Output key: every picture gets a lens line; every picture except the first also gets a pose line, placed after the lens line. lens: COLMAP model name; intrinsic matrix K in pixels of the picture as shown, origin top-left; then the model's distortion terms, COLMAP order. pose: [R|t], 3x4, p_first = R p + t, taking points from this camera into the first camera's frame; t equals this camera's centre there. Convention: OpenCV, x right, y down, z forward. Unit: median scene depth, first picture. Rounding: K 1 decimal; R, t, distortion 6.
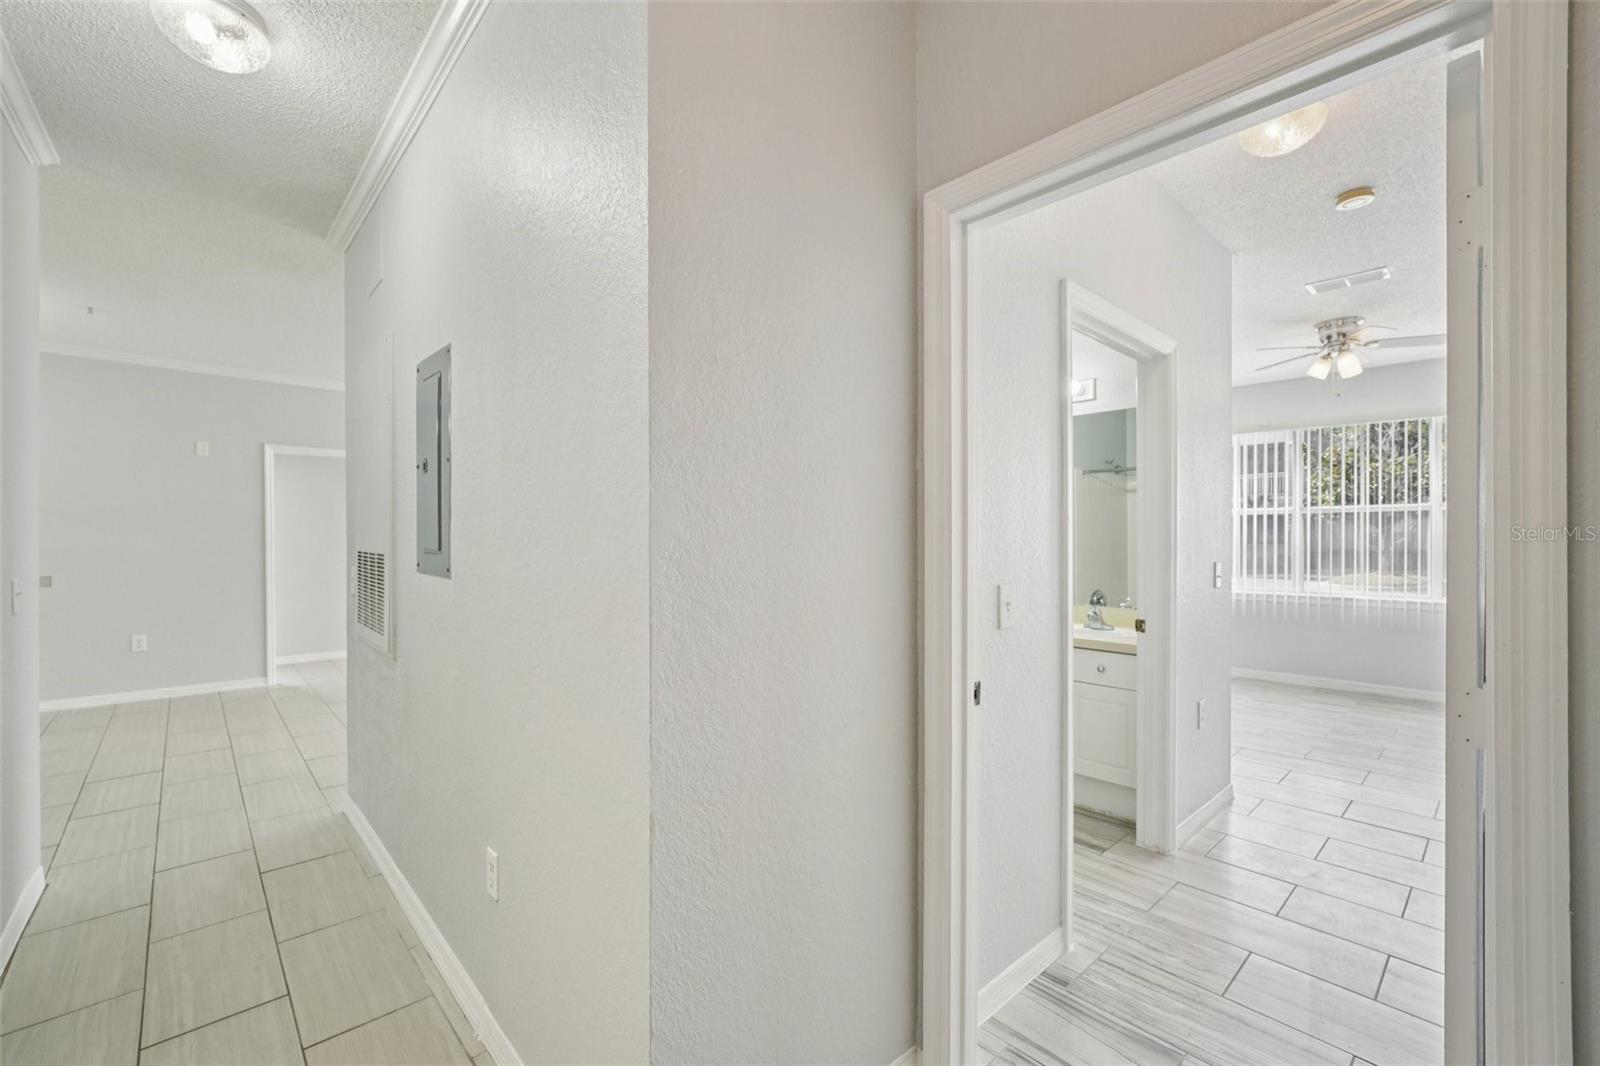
lens RADIAL K [[674.3, 0, 800.0], [0, 674.3, 533.0], [0, 0, 1]] dist [-0.000993, -0.000123]
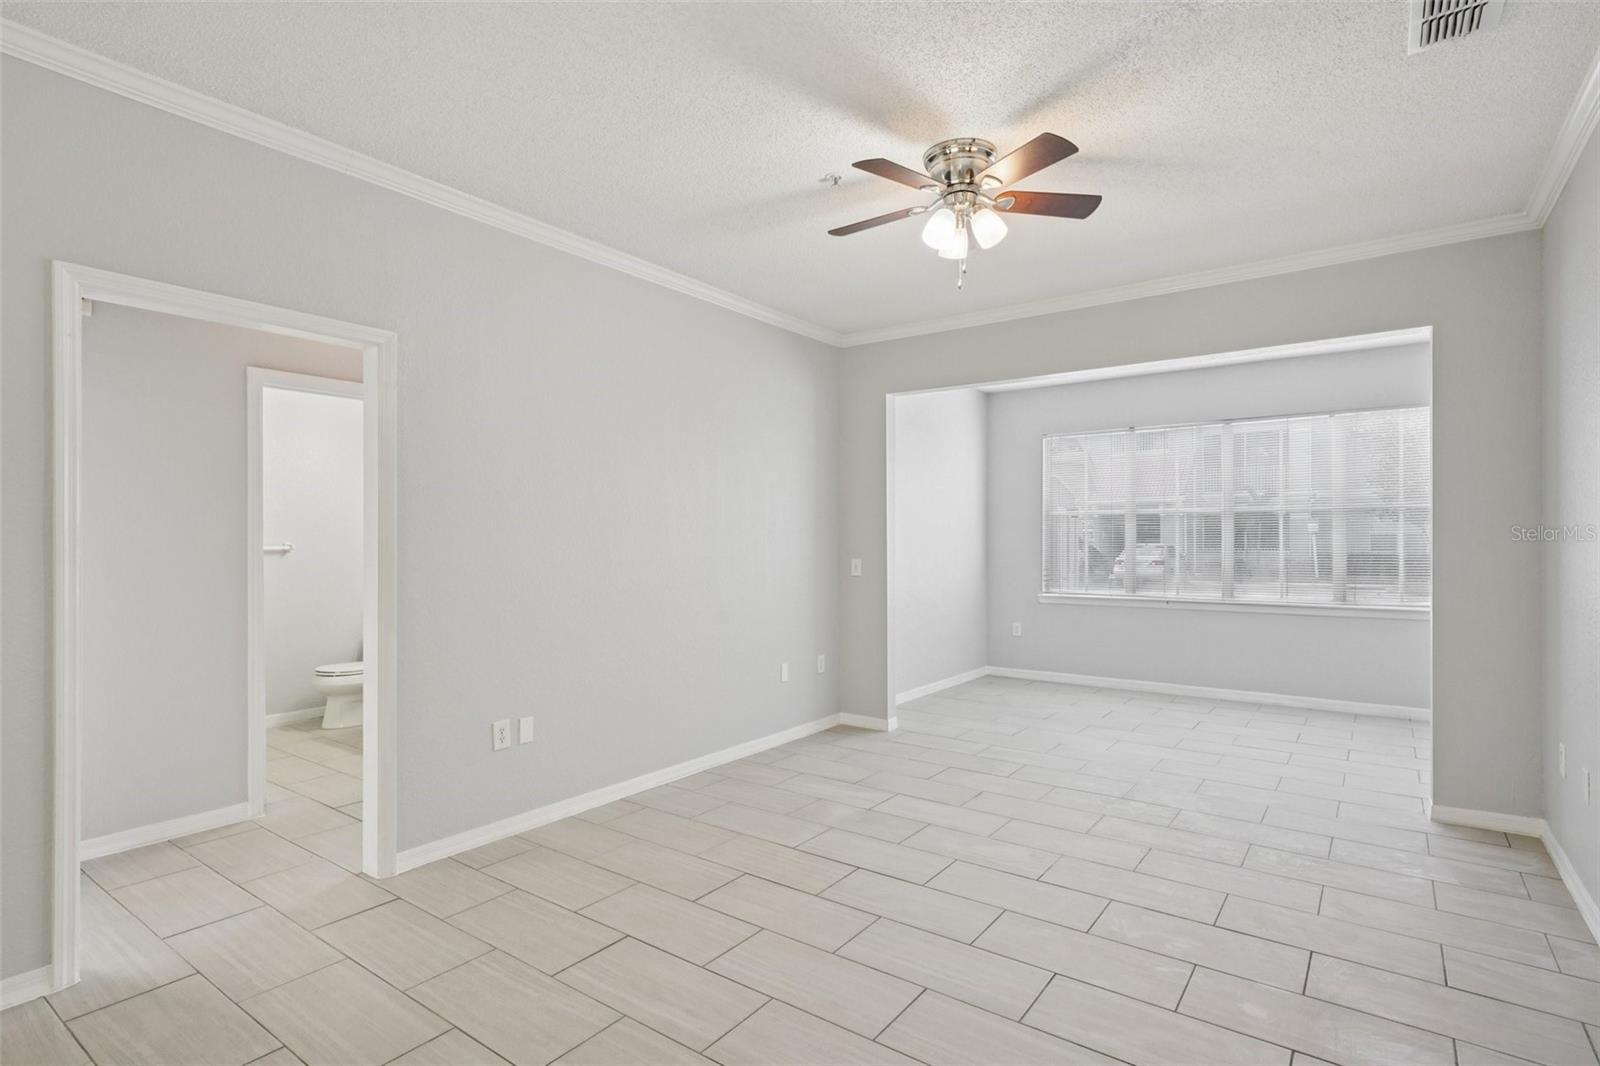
lens RADIAL K [[804.7, 0, 801.5], [0, 804.7, 542.7], [0, 0, 1]] dist [0.008798, 0.000438]
pose [[0.982656, -0.006266, 0.185331, -0.516551], [0.004944, 0.999959, 0.007590, 0.001331], [-0.185371, -0.006542, 0.982647, 0.552696]]
